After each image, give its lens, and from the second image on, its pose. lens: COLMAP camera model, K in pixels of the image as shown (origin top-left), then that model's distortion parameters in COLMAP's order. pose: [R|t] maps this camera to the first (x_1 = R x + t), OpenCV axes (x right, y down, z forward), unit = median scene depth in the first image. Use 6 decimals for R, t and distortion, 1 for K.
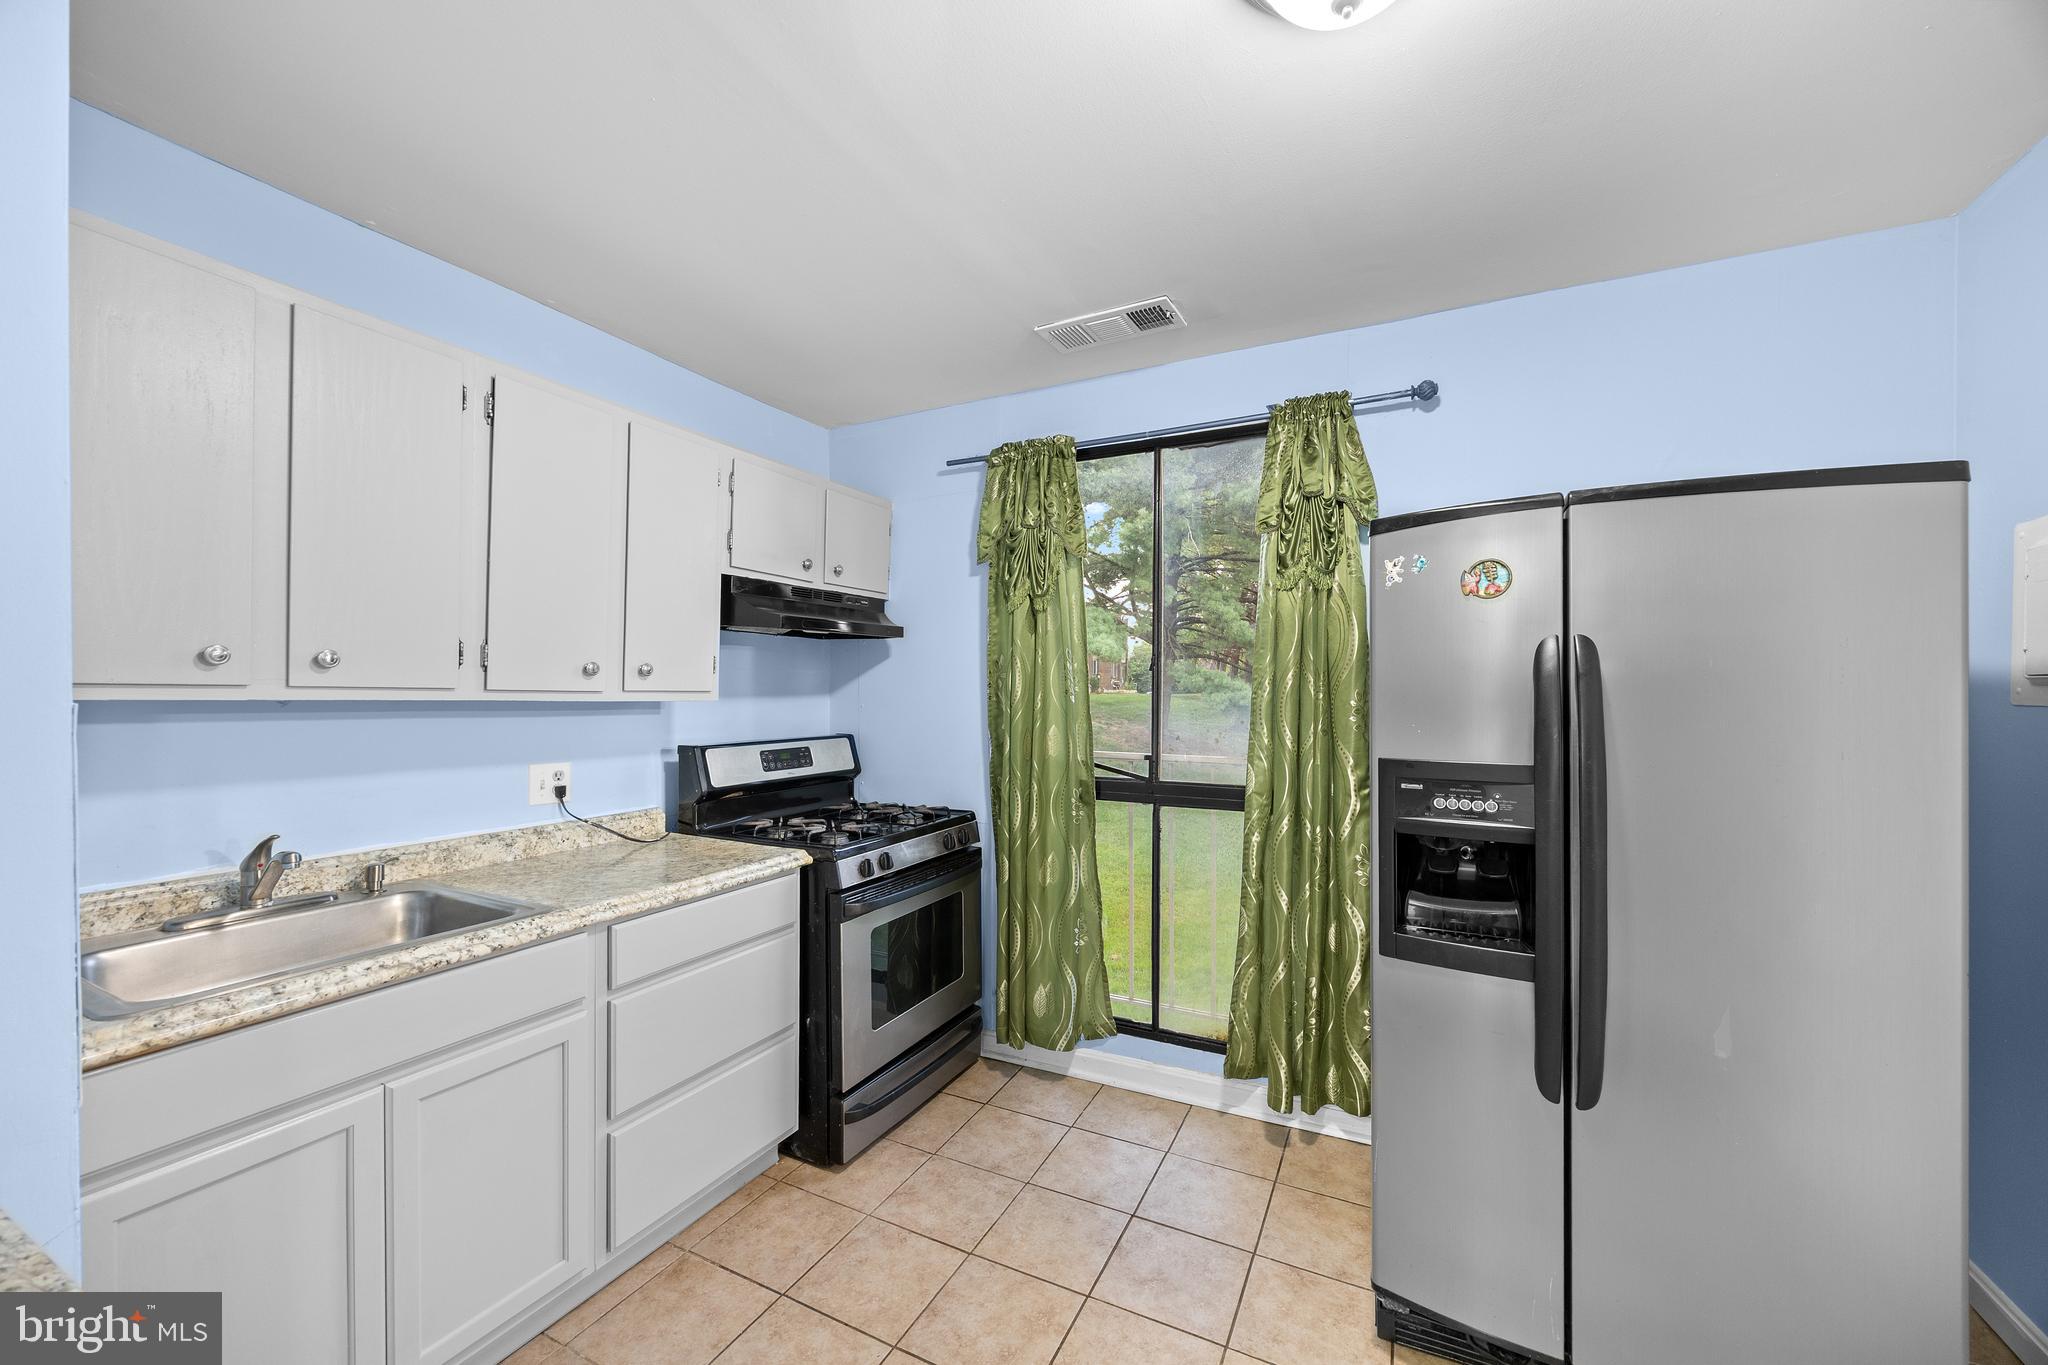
lens RADIAL K [[825.2, 0, 1024.0], [0, 825.2, 682.5], [0, 0, 1]] dist [-0.000925, -0.000054]
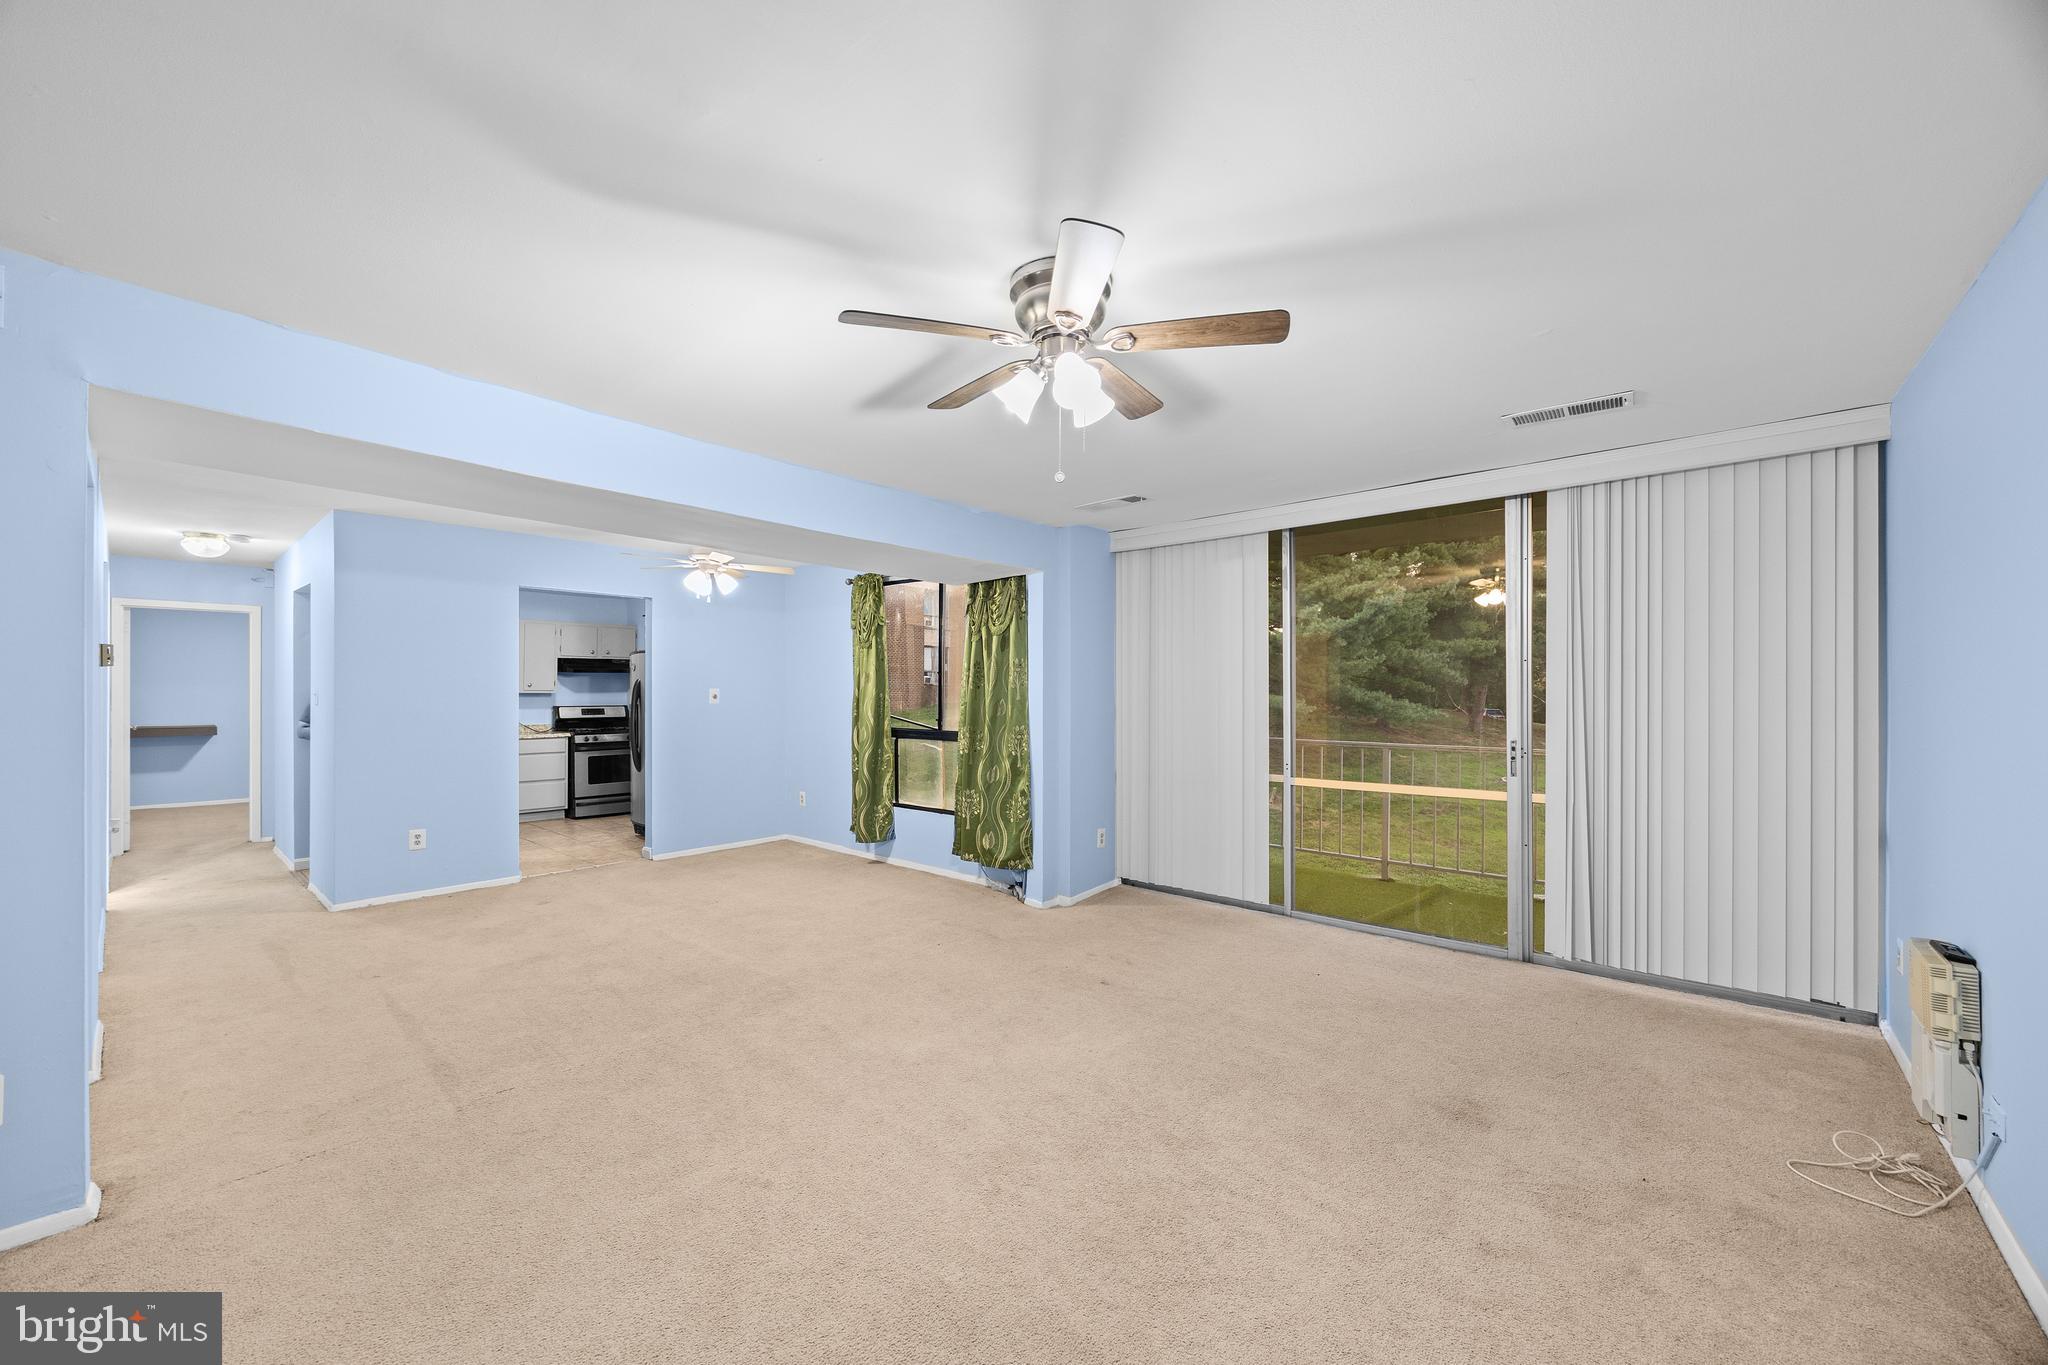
lens RADIAL K [[775.7, 0, 1004.5], [0, 775.7, 692.0], [0, 0, 1]] dist [0.002272, 0.000160]
pose [[0.963550, -0.000434, -0.267528, 2.107507], [0.003086, 0.999950, 0.009491, -0.007993], [0.267511, -0.009971, 0.963503, -1.509149]]
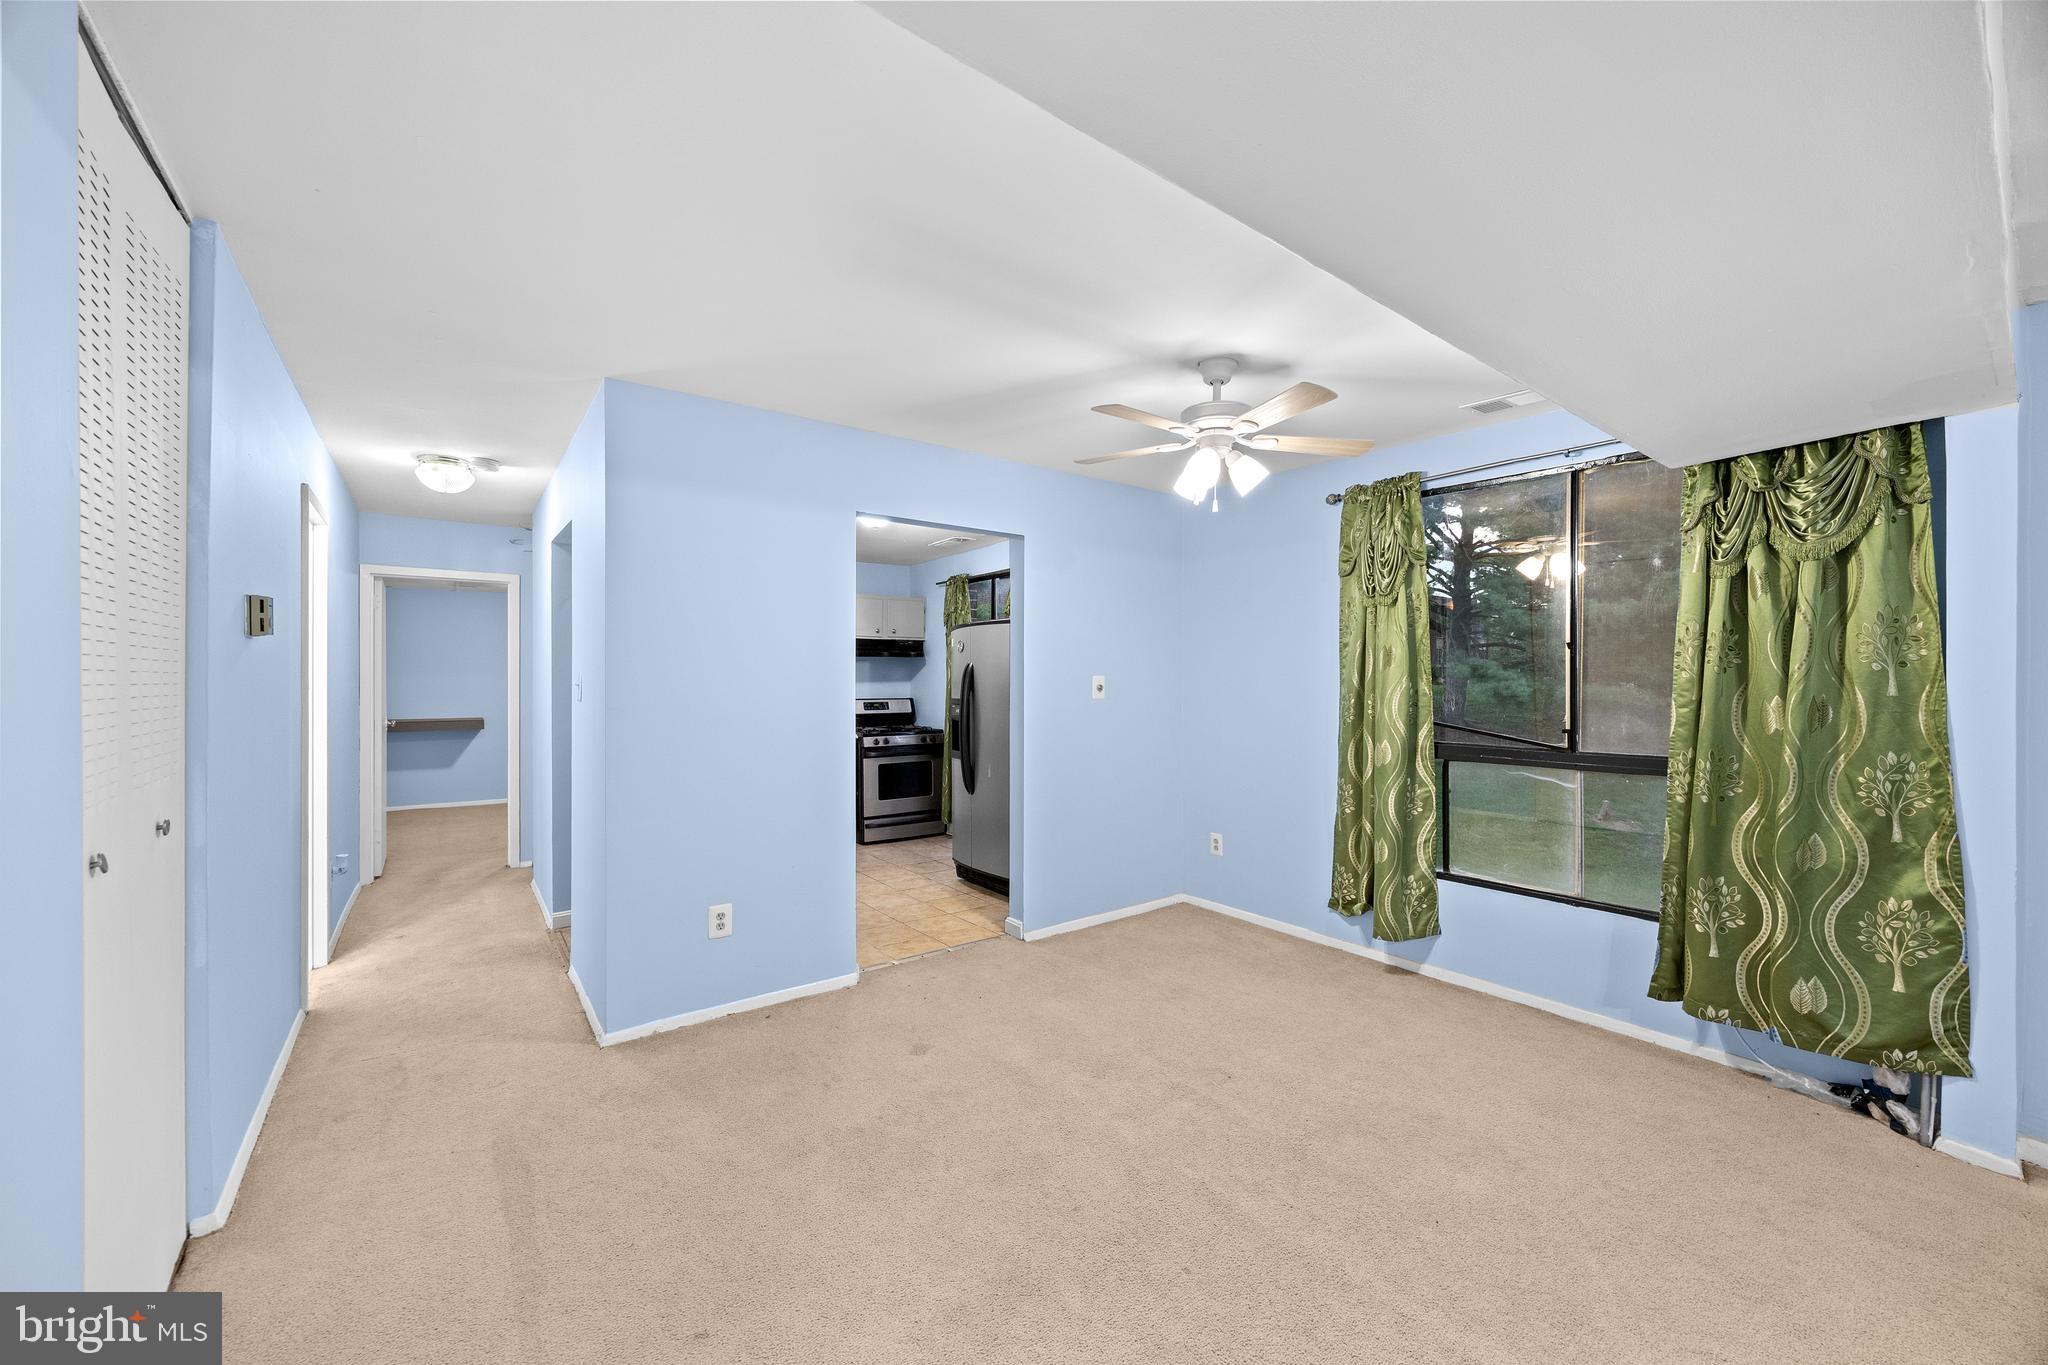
lens RADIAL K [[779.7, 0, 1024.0], [0, 779.7, 682.5], [0, 0, 1]] dist [-0.002392, -0.000171]
pose [[0.889234, -0.000191, -0.457453, 1.248873], [0.004996, 0.999944, 0.009296, -0.000593], [0.457425, -0.010552, 0.889185, -0.954195]]
